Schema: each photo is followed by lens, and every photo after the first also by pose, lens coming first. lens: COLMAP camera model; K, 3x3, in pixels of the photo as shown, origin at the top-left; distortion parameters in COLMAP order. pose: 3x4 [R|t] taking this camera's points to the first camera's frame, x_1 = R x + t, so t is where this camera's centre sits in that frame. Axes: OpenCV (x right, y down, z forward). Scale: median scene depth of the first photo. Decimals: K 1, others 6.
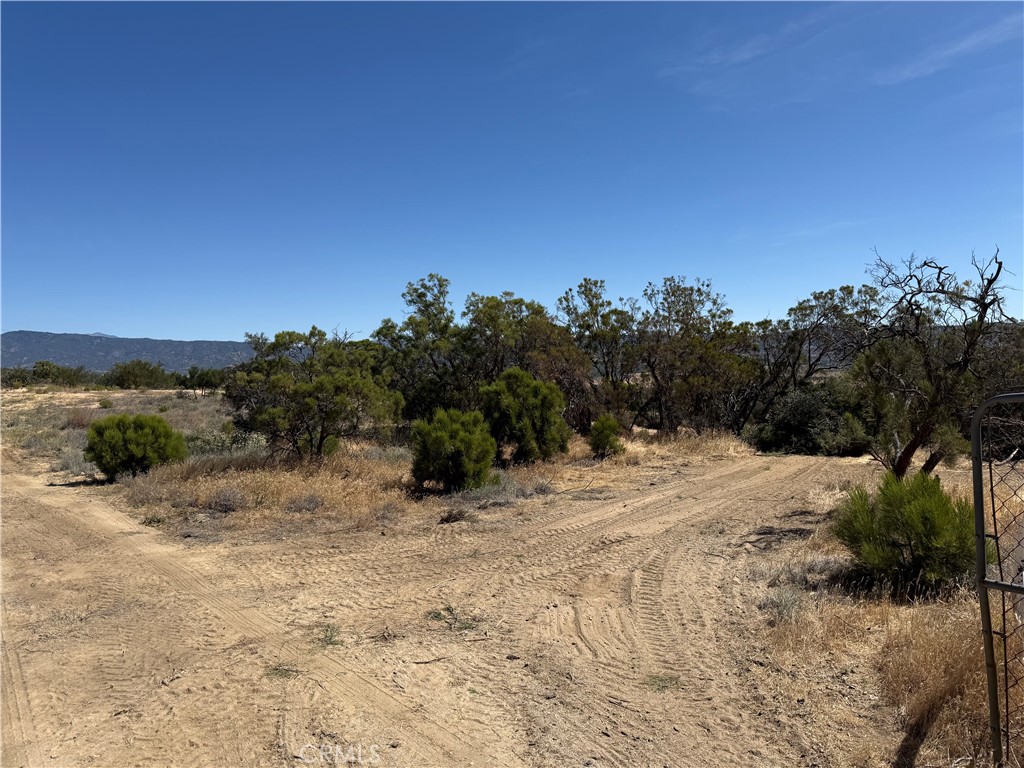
lens RADIAL K [[721.7, 0, 515.4], [0, 721.7, 386.1], [0, 0, 1]] dist [0.107727, -0.170136]
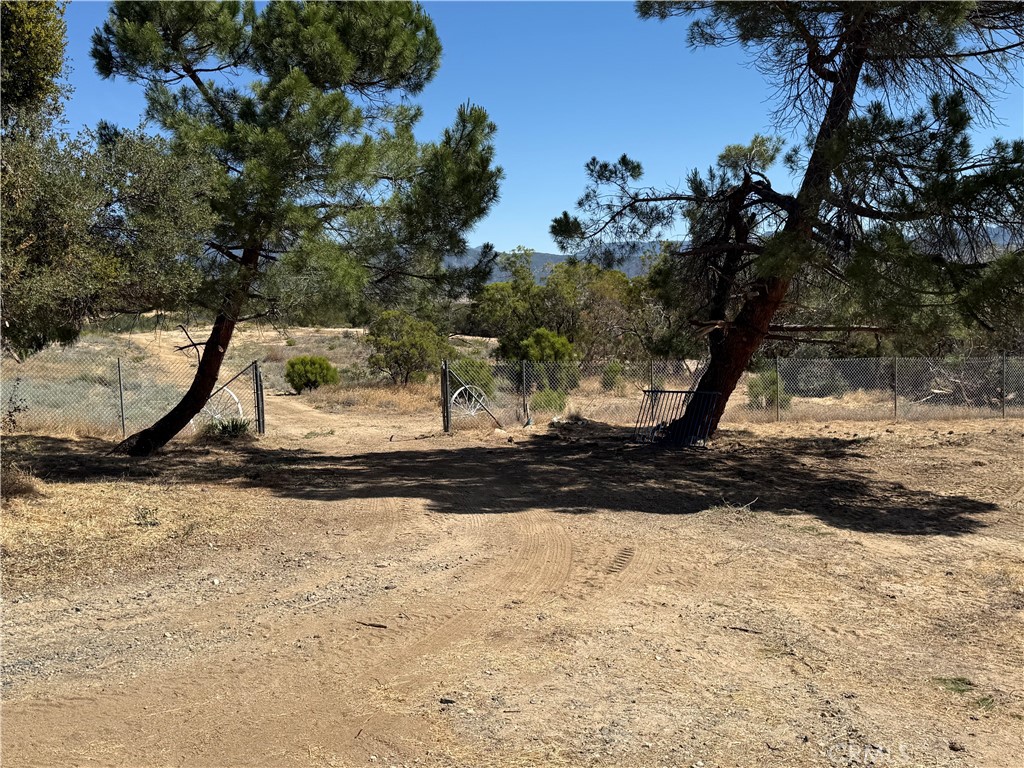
lens RADIAL K [[1003.9, 0, 510.9], [0, 1003.9, 377.2], [0, 0, 1]] dist [0.232340, -0.511962]
pose [[0.959260, 0.024394, -0.281471, 0.609223], [-0.004418, 0.997439, 0.071385, -0.084645], [0.282491, -0.067233, 0.956911, -1.157912]]
